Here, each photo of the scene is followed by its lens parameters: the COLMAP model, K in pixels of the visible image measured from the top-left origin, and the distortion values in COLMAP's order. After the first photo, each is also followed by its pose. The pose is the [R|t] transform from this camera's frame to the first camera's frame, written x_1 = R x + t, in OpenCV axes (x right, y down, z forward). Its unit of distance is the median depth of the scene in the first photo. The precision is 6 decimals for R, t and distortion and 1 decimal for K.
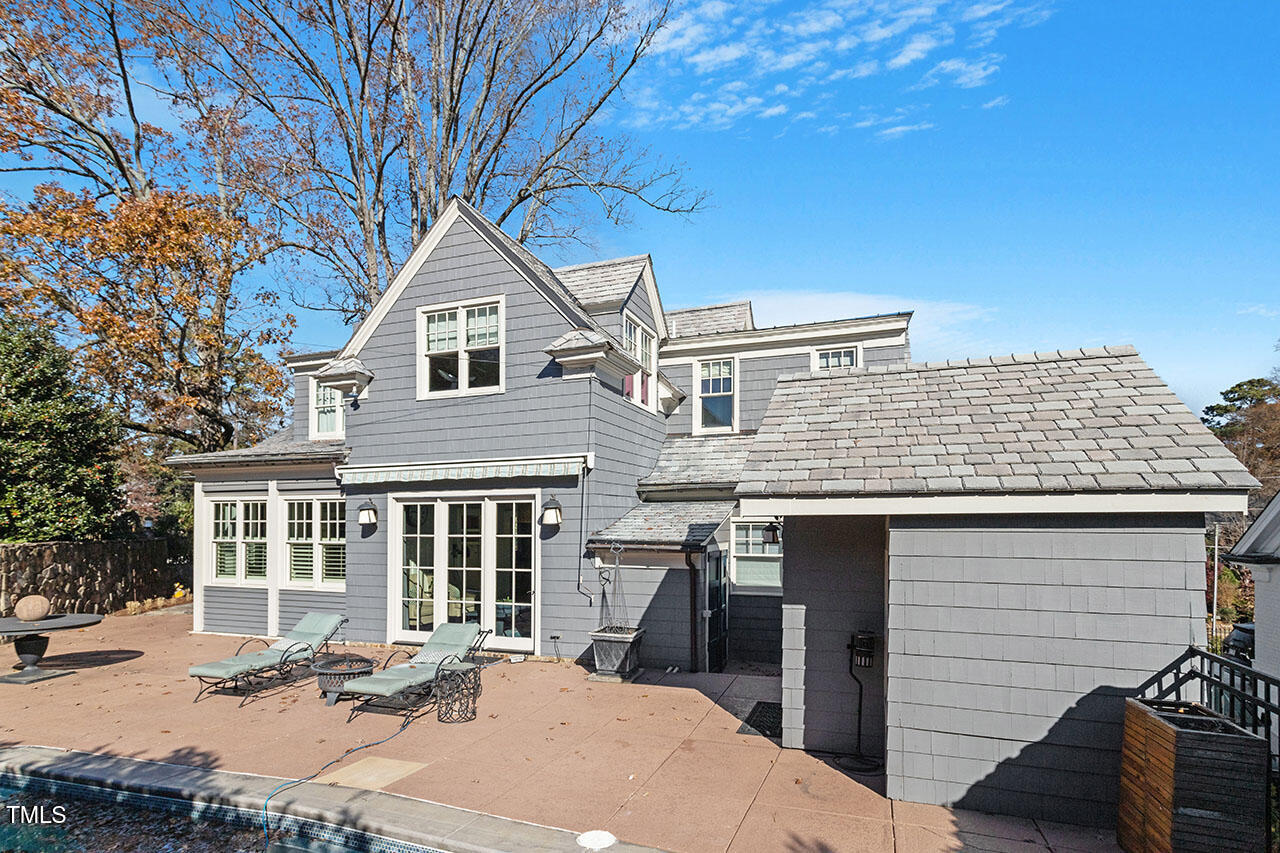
lens RADIAL K [[616.2, 0, 645.2], [0, 616.2, 401.3], [0, 0, 1]] dist [0.001972, 0.000605]
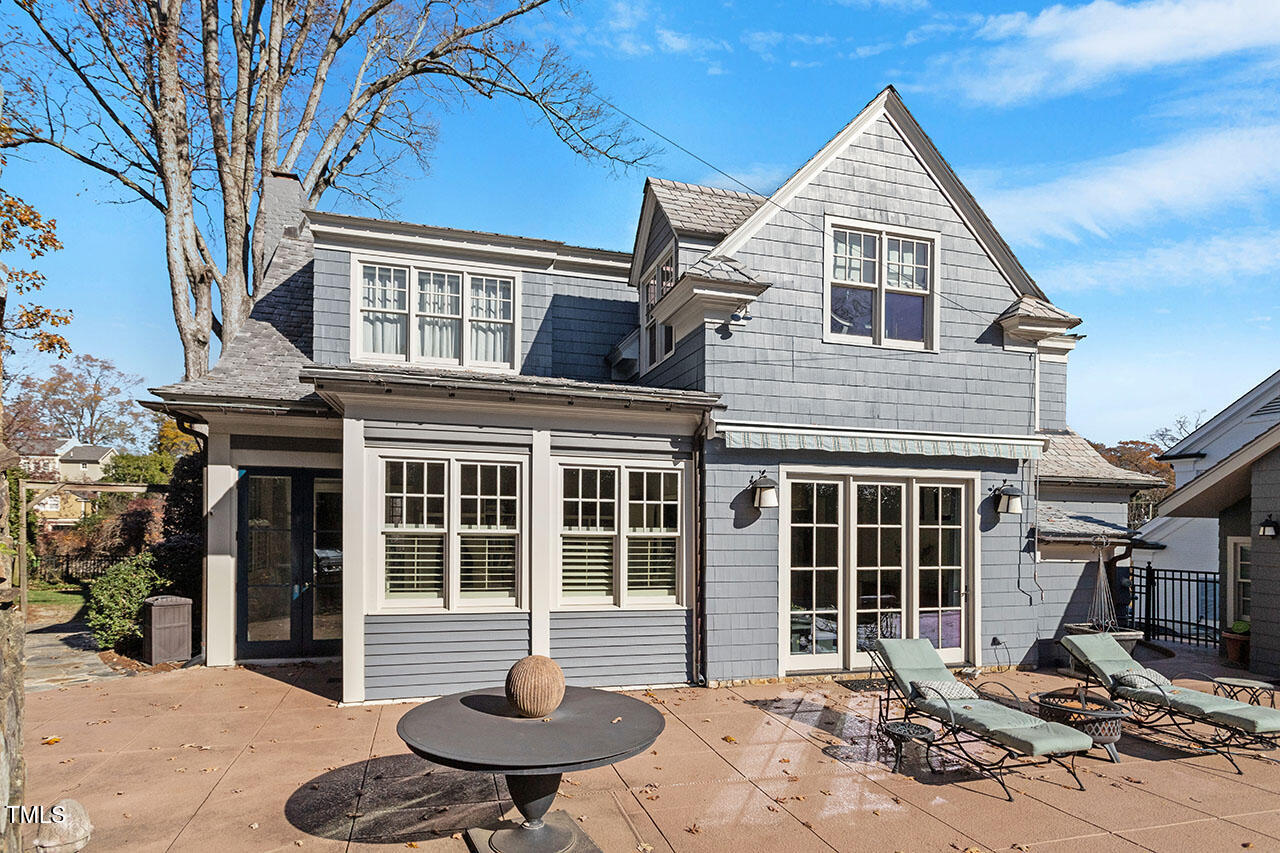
lens RADIAL K [[638.2, 0, 676.7], [0, 638.2, 404.4], [0, 0, 1]] dist [0.000088, 0.000473]
pose [[0.819138, 0.114025, 0.562149, -0.936332], [-0.130025, 0.991442, -0.011637, 0.103824], [-0.558665, -0.063561, 0.826954, 0.466055]]
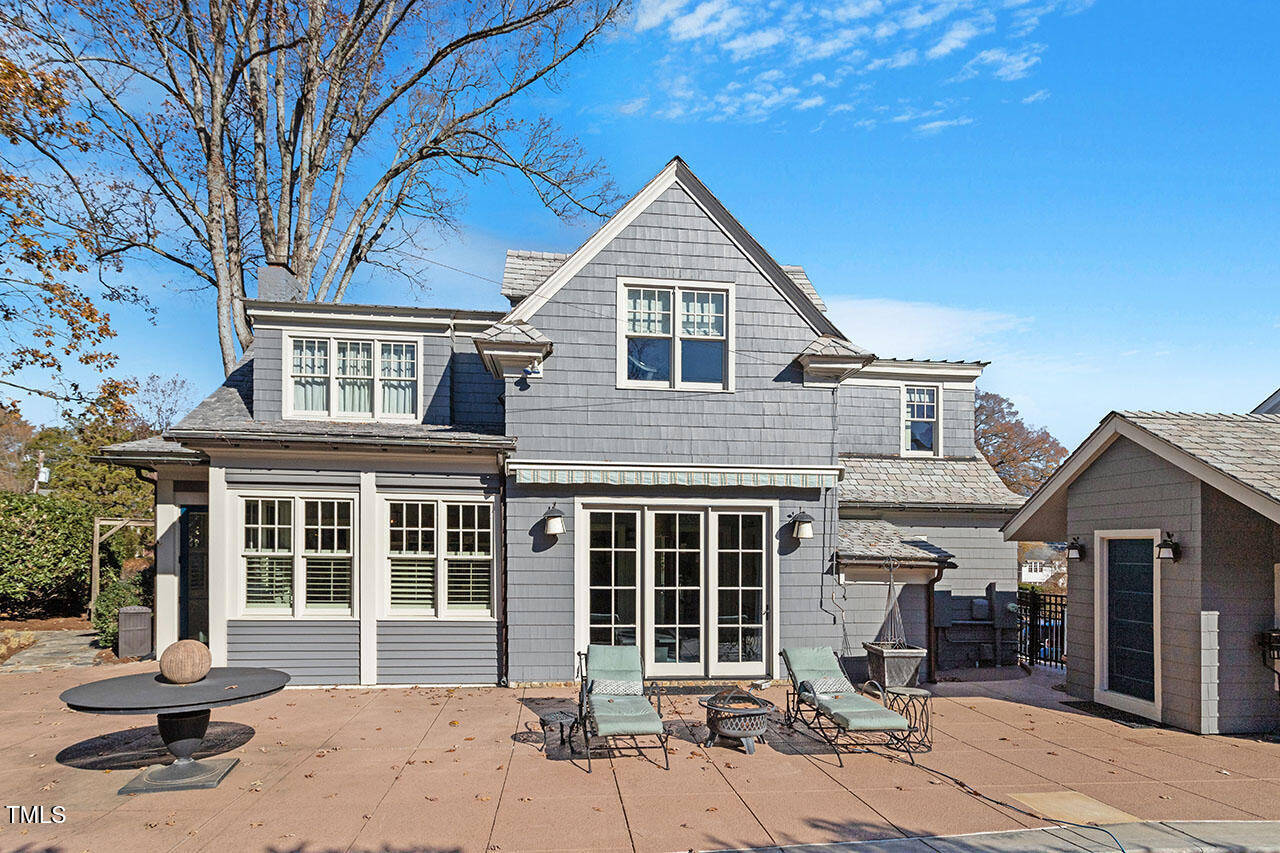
lens RADIAL K [[619.7, 0, 655.7], [0, 619.7, 431.7], [0, 0, 1]] dist [0.001447, 0.000691]
pose [[0.901540, 0.090798, 0.423061, -0.678364], [-0.098538, 0.995127, -0.003593, 0.055108], [-0.421326, -0.038448, 0.906094, 0.216252]]
